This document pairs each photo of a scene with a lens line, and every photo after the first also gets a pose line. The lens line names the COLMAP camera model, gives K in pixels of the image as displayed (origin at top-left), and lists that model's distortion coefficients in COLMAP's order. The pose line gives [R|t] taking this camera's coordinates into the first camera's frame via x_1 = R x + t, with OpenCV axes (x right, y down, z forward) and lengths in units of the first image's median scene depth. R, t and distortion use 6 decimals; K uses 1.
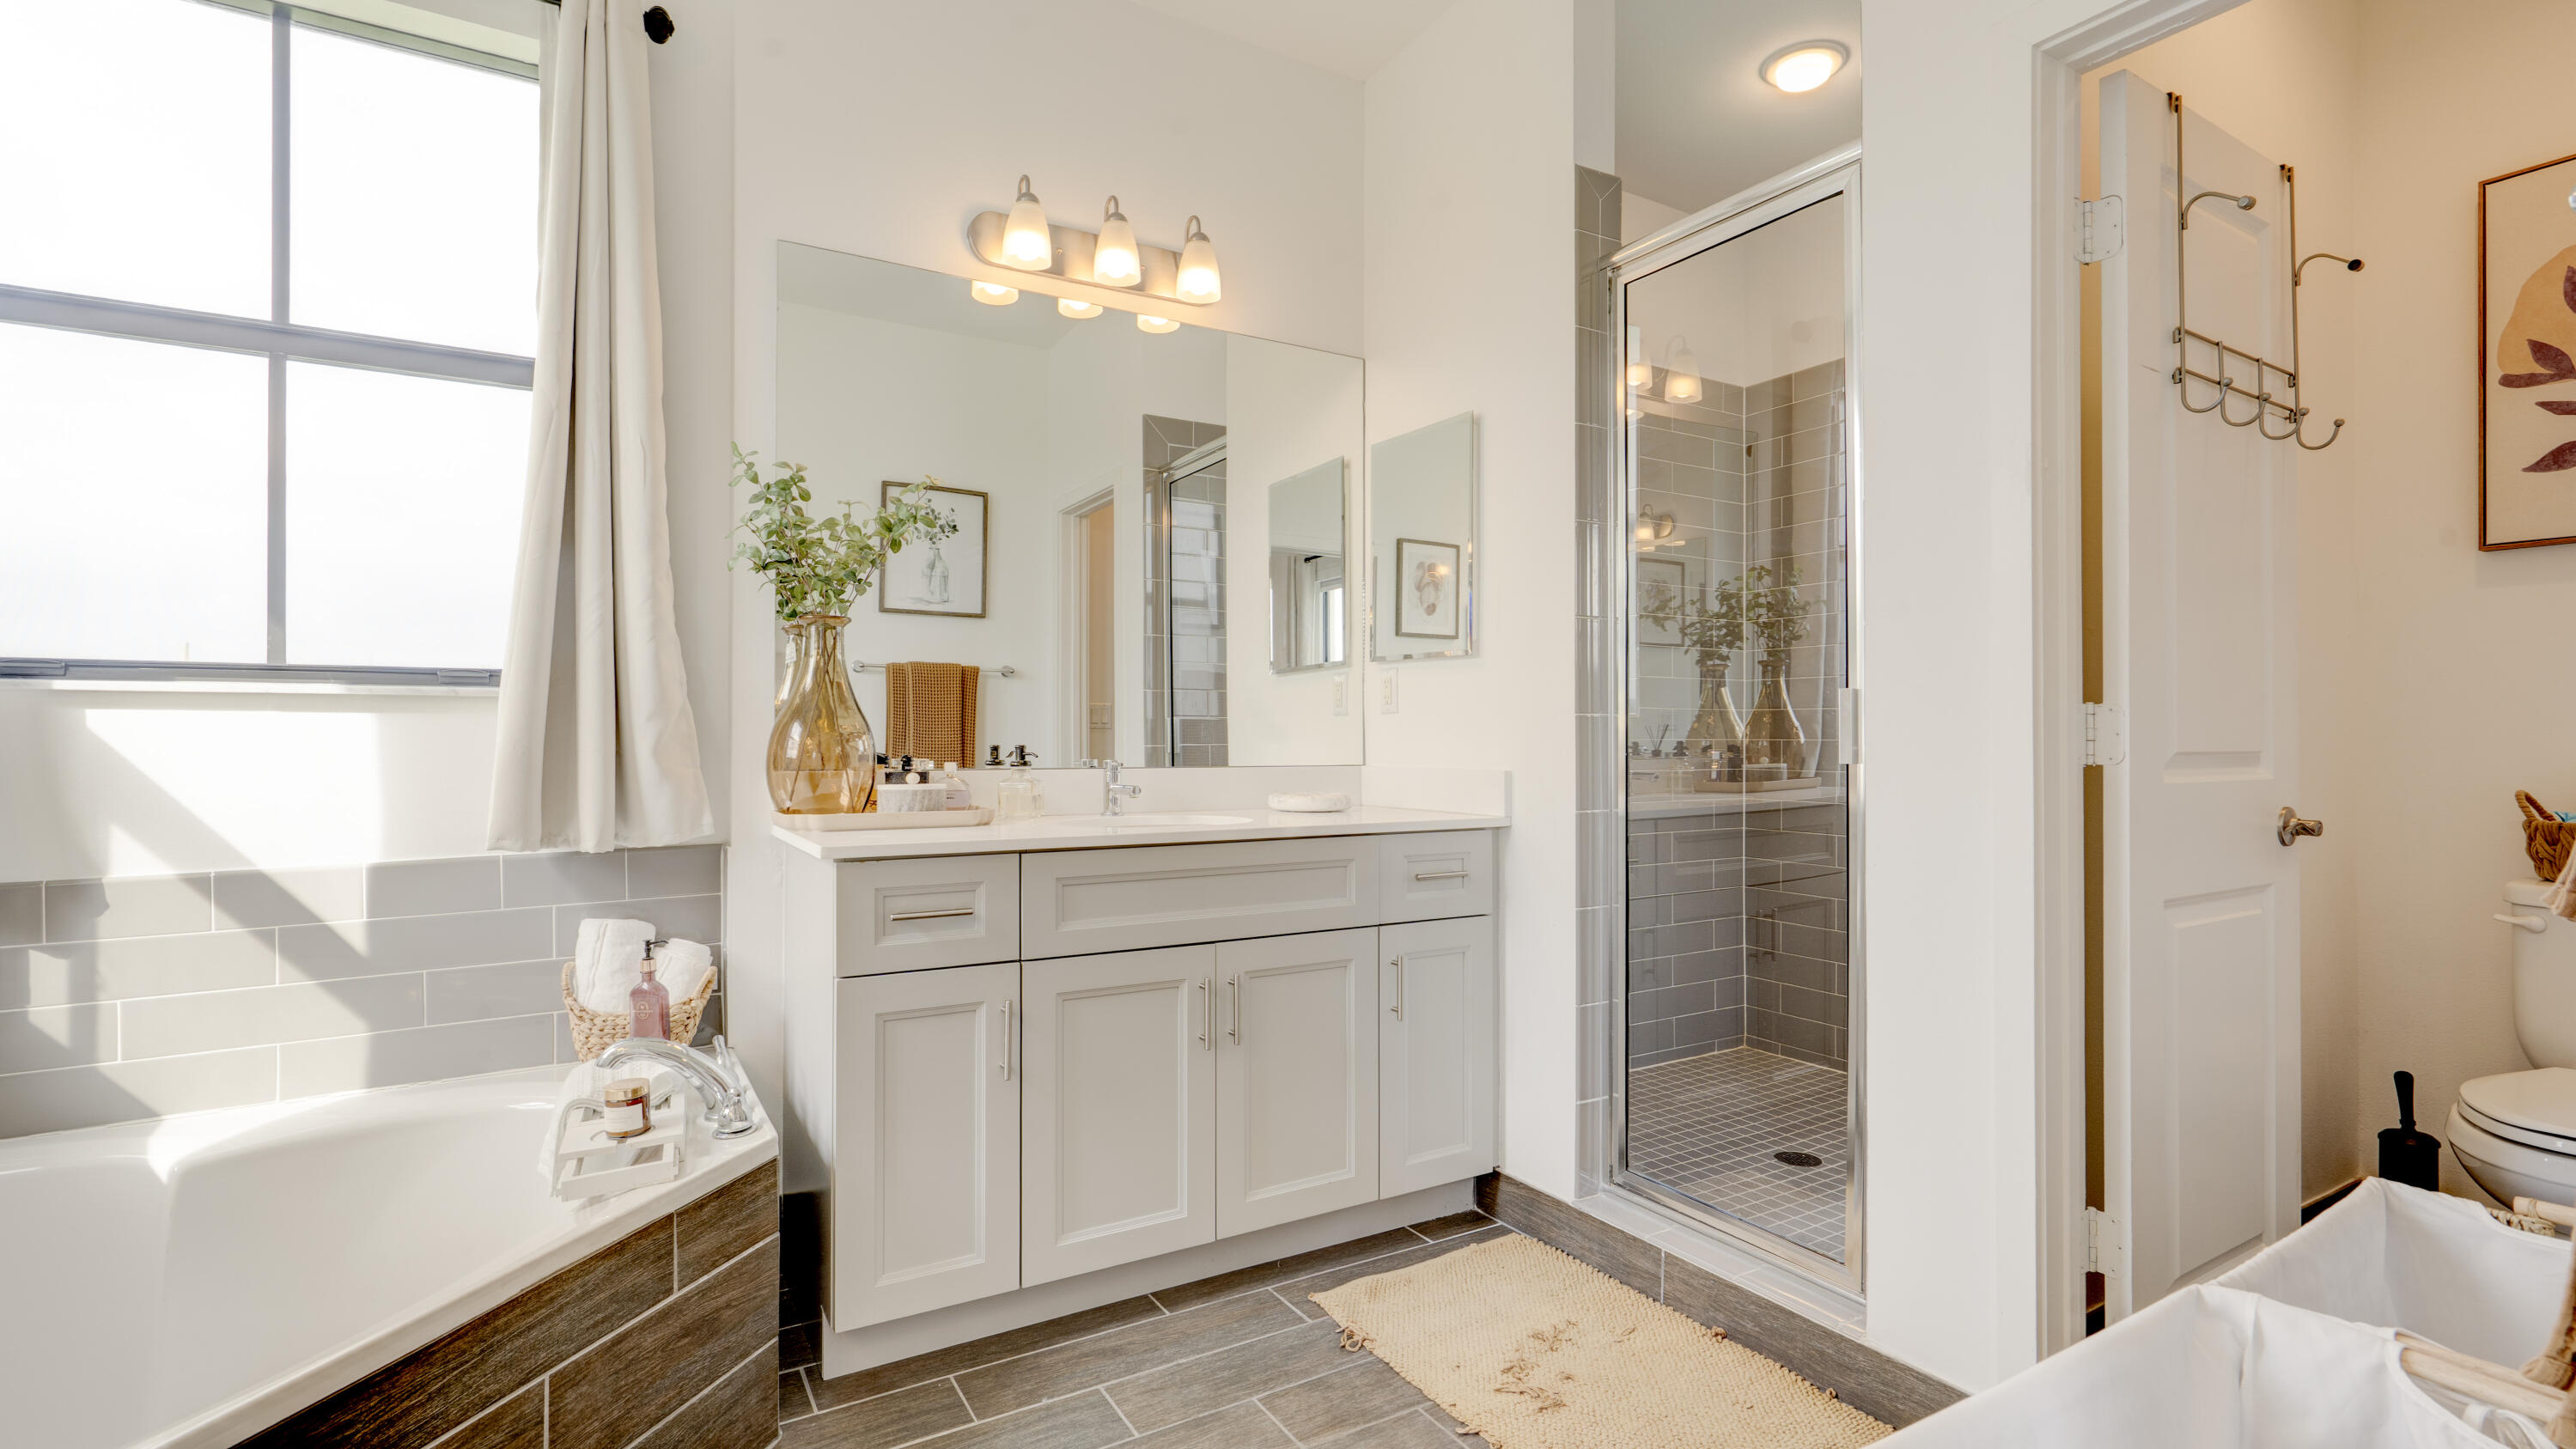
lens RADIAL K [[1202.7, 0, 1303.0], [0, 1202.7, 731.8], [0, 0, 1]] dist [-0.051543, 0.020083]
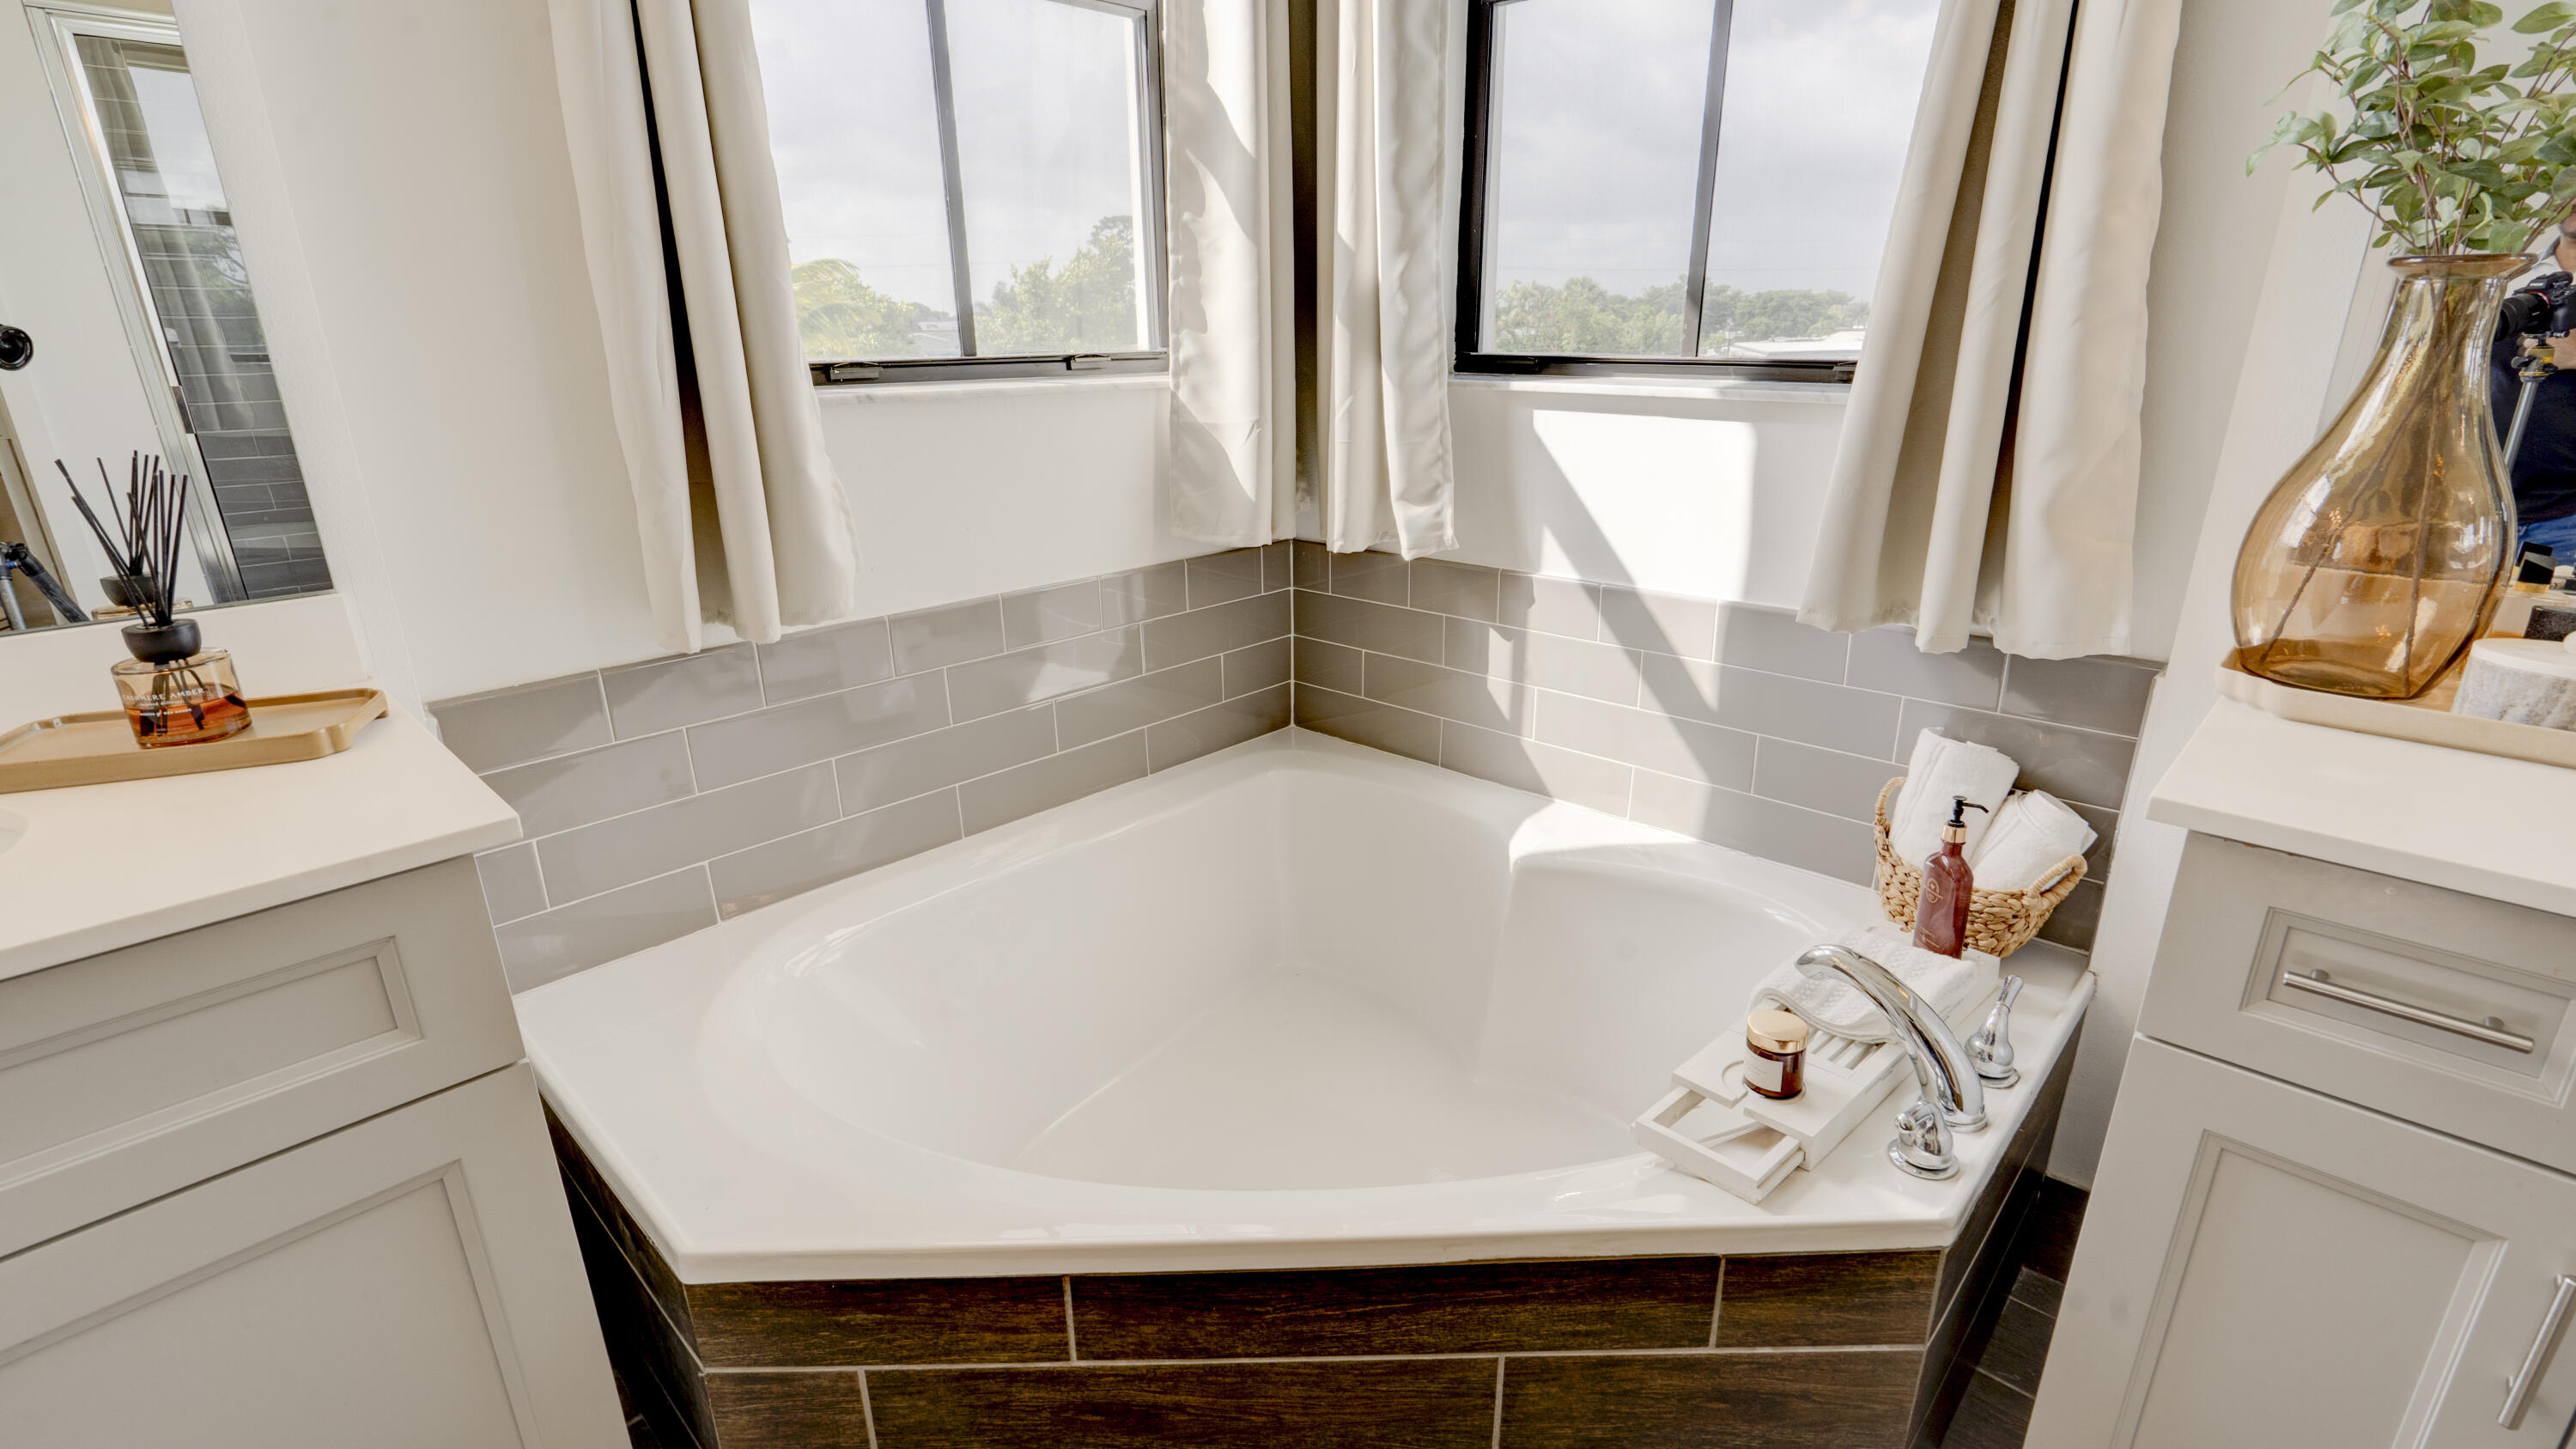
lens RADIAL K [[1173.0, 0, 1288.5], [0, 1173.0, 743.8], [0, 0, 1]] dist [-0.013301, 0.000731]
pose [[0.254029, 0.316750, -0.913859, -0.051169], [0.015874, 0.943361, 0.331388, -0.076471], [0.967066, -0.098689, 0.234613, 0.456849]]
